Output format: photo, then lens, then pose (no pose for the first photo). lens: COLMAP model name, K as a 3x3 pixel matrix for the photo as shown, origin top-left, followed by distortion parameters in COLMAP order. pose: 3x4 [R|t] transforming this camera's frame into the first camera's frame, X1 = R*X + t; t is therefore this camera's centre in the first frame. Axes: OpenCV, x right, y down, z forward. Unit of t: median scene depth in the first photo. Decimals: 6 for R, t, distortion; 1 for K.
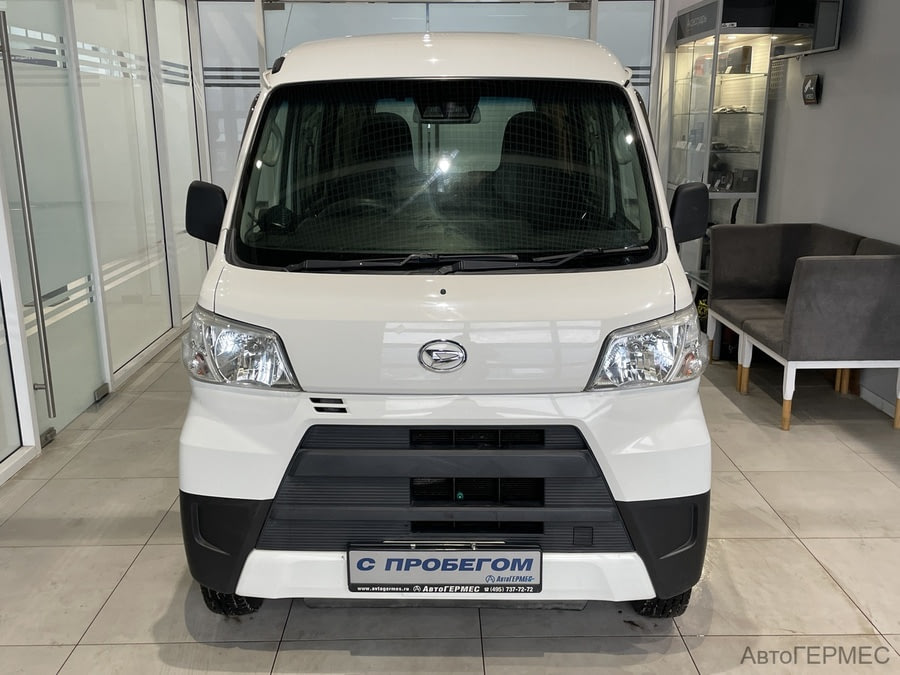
lens RADIAL K [[831.9, 0, 449.7], [0, 831.9, 339.5], [0, 0, 1]] dist [-0.008331, 0.000000]
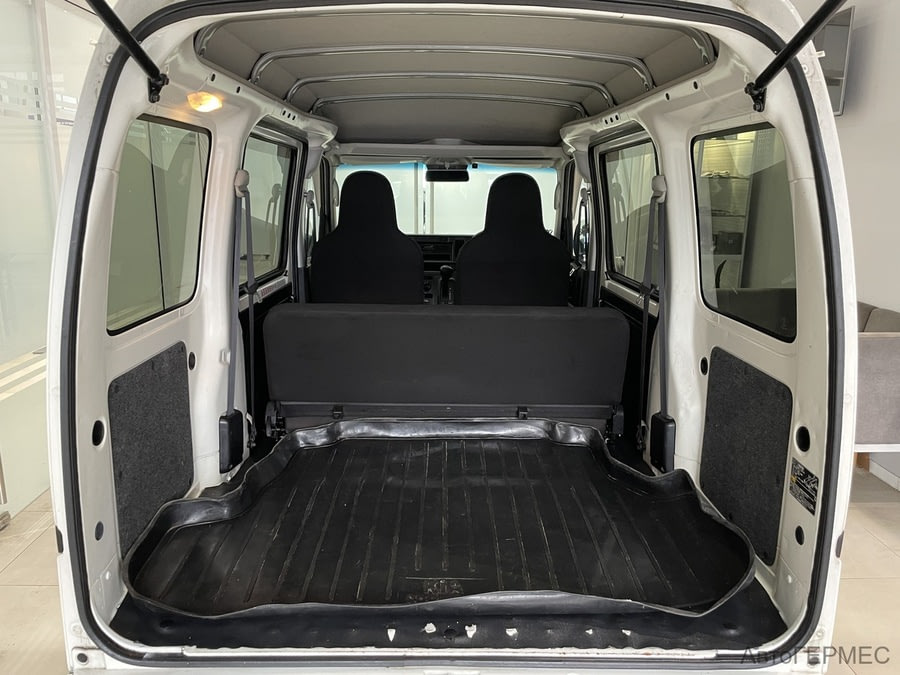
lens RADIAL K [[693.7, 0, 450.0], [0, 693.7, 333.6], [0, 0, 1]] dist [0.006492, 0.000334]
pose [[0.999826, 0.008945, 0.016353, -0.006049], [-0.008261, 0.999106, -0.041470, -0.040092], [-0.016709, 0.041328, 0.999006, 0.148829]]
